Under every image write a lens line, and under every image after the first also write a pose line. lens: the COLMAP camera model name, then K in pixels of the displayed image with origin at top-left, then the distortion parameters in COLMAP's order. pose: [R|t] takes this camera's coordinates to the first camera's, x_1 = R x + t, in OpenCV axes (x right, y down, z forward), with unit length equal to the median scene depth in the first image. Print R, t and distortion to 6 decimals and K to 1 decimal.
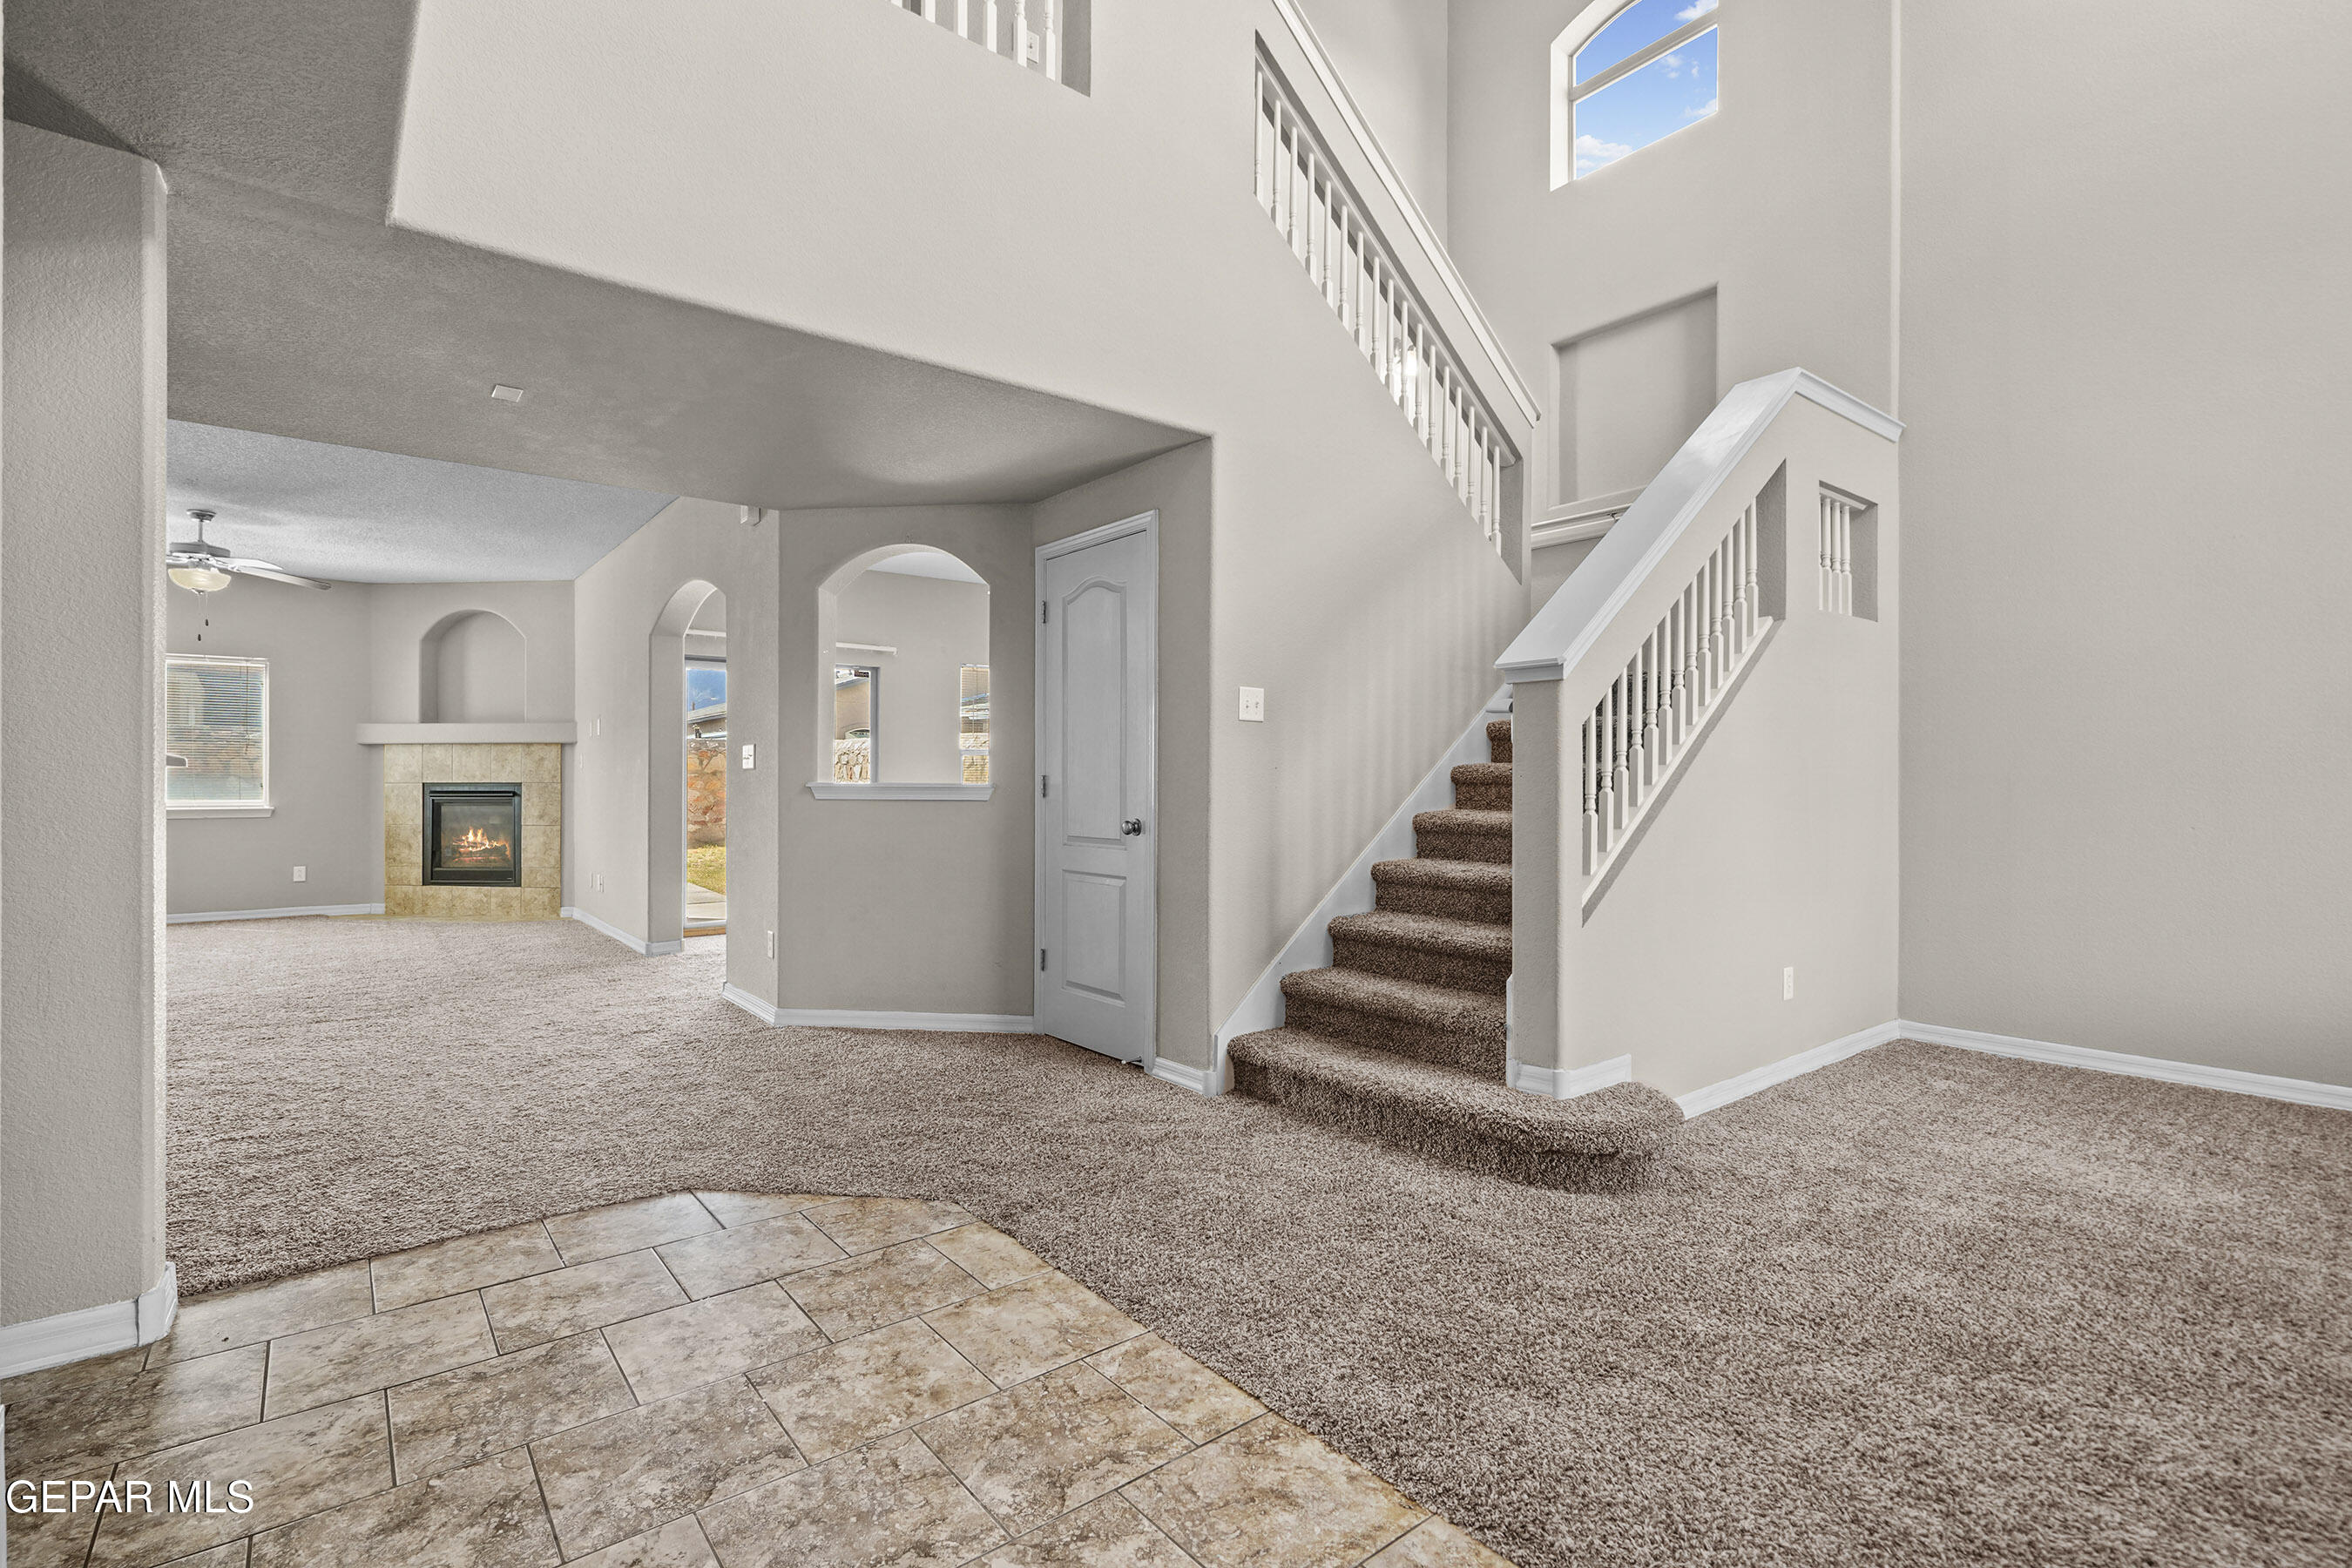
lens RADIAL K [[1087.7, 0, 1176.9], [0, 1087.7, 772.6], [0, 0, 1]] dist [0.001742, 0.000025]
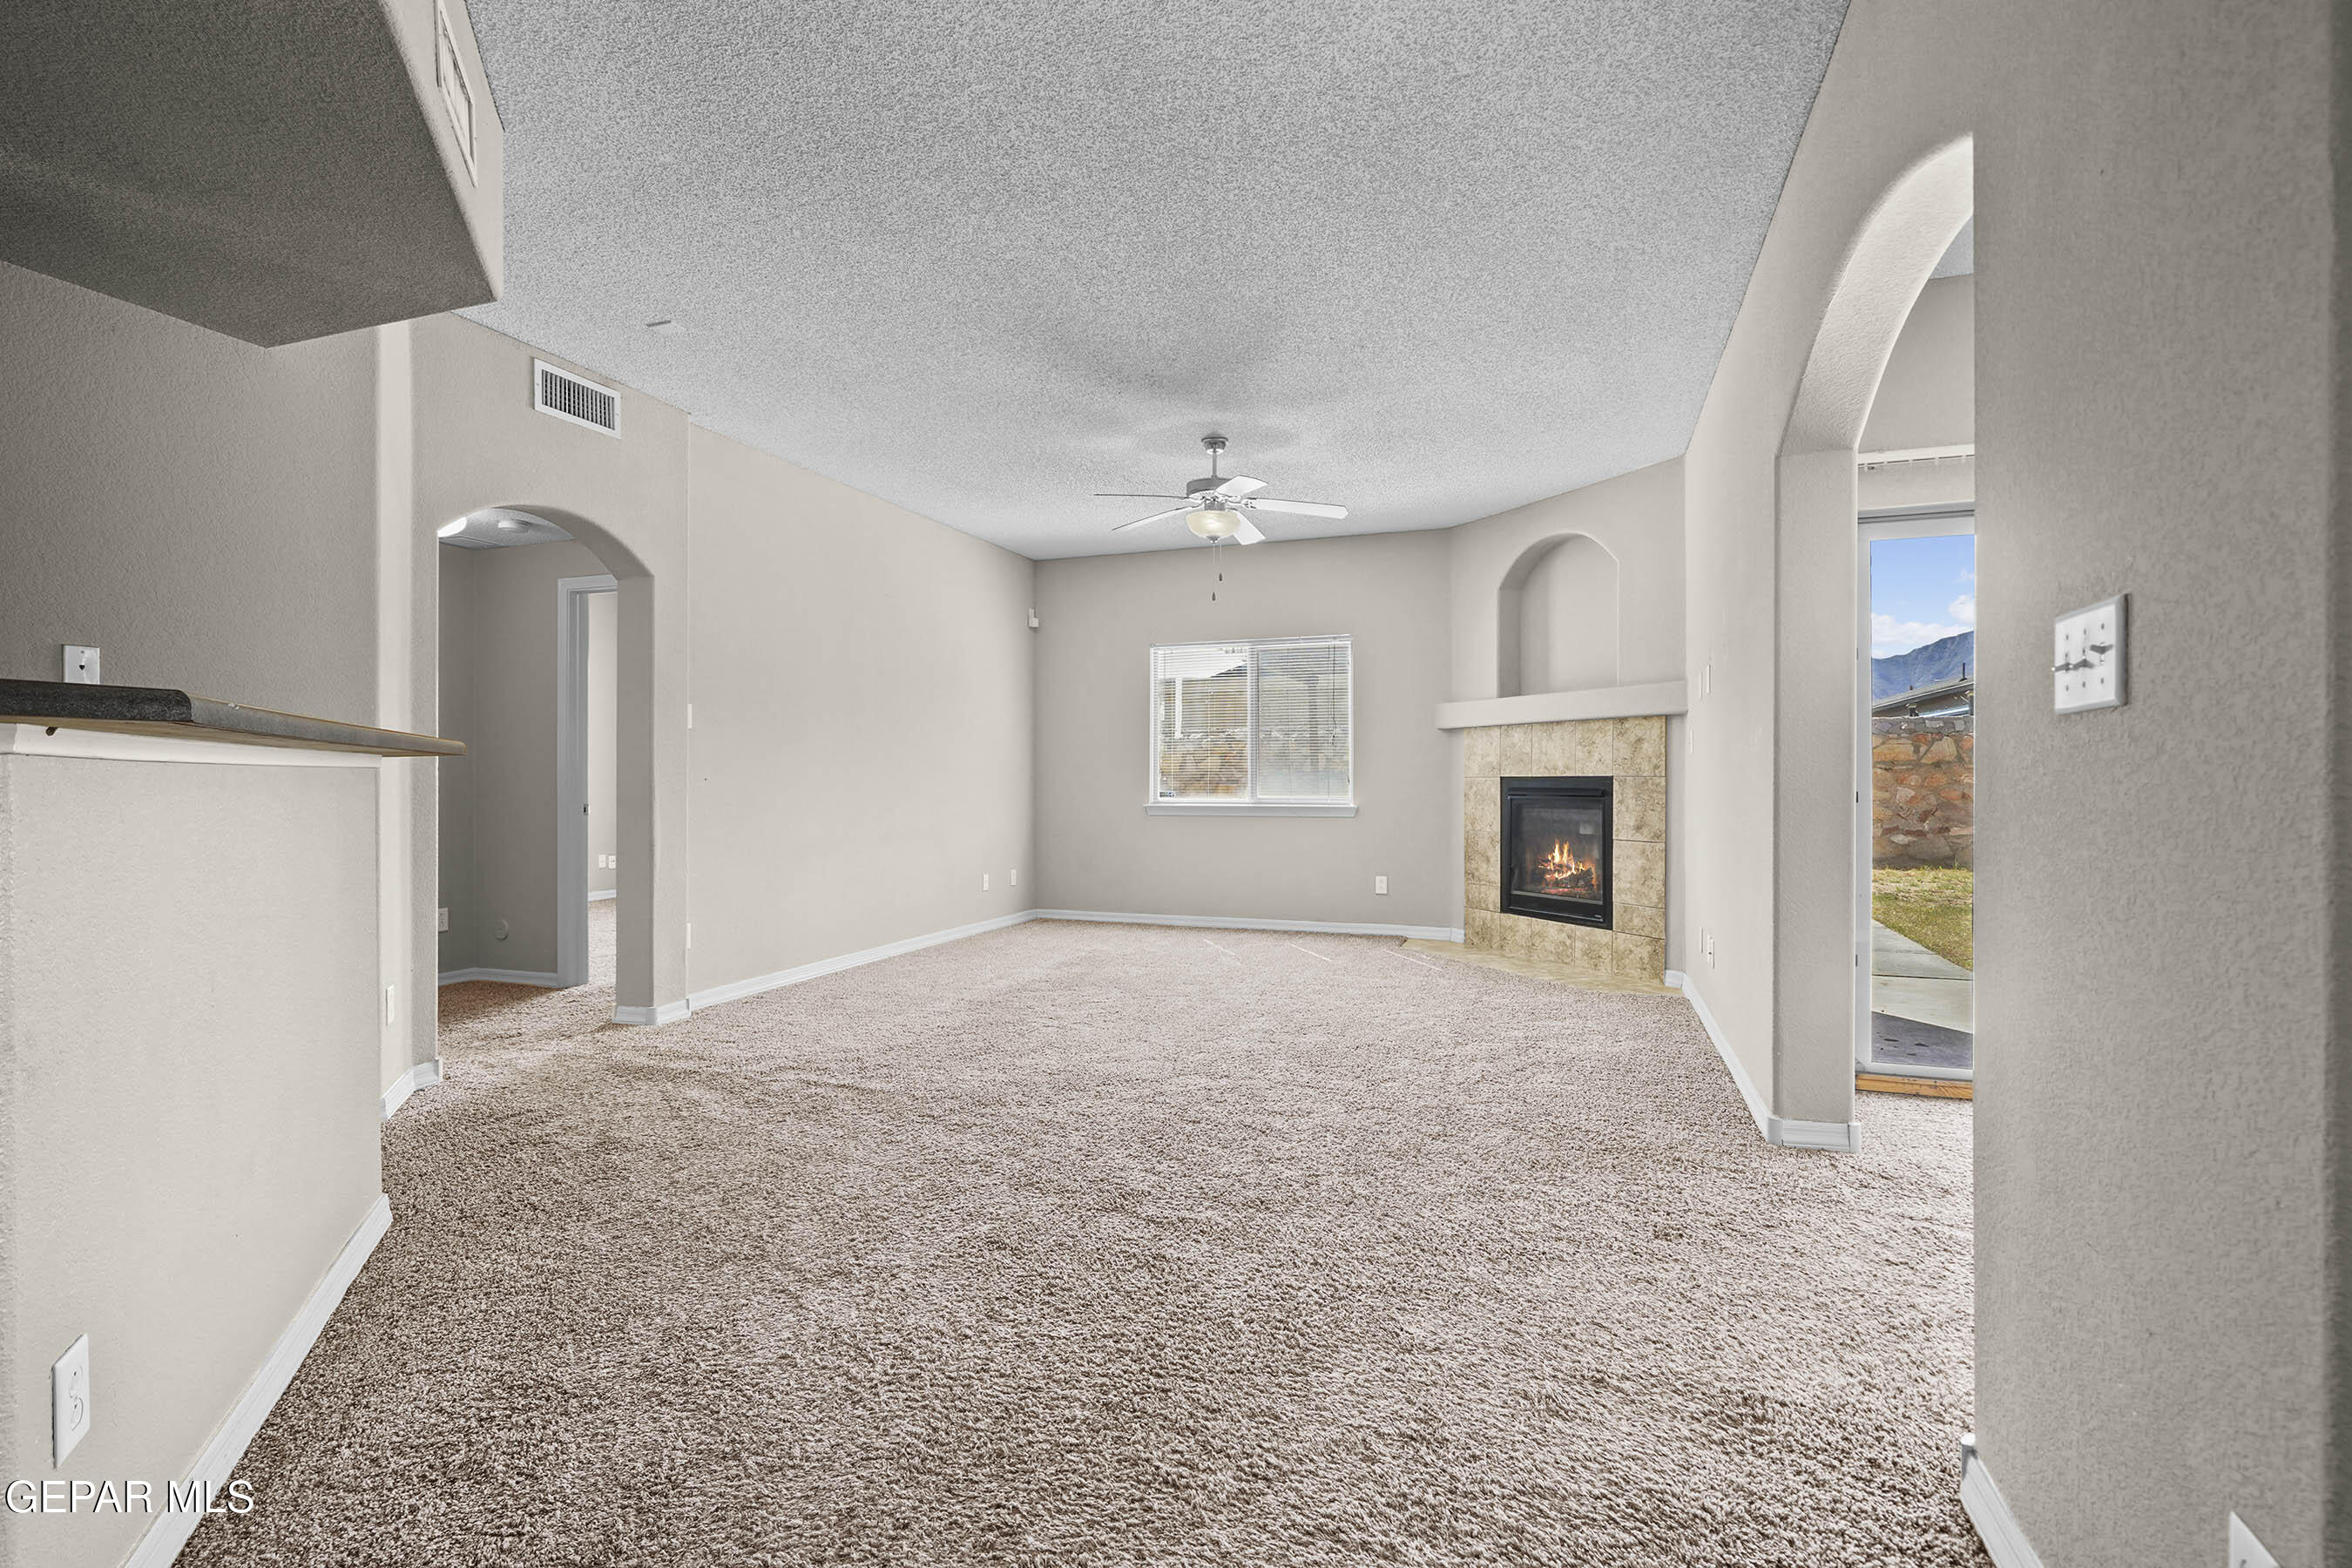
lens RADIAL K [[1087.7, 0, 1169.2], [0, 1087.7, 789.9], [0, 0, 1]] dist [0.001742, 0.000025]
pose [[0.525080, 0.009752, -0.850997, -0.174070], [0.007764, 0.999838, 0.016248, 0.004452], [0.851017, -0.015139, 0.524919, 0.415743]]
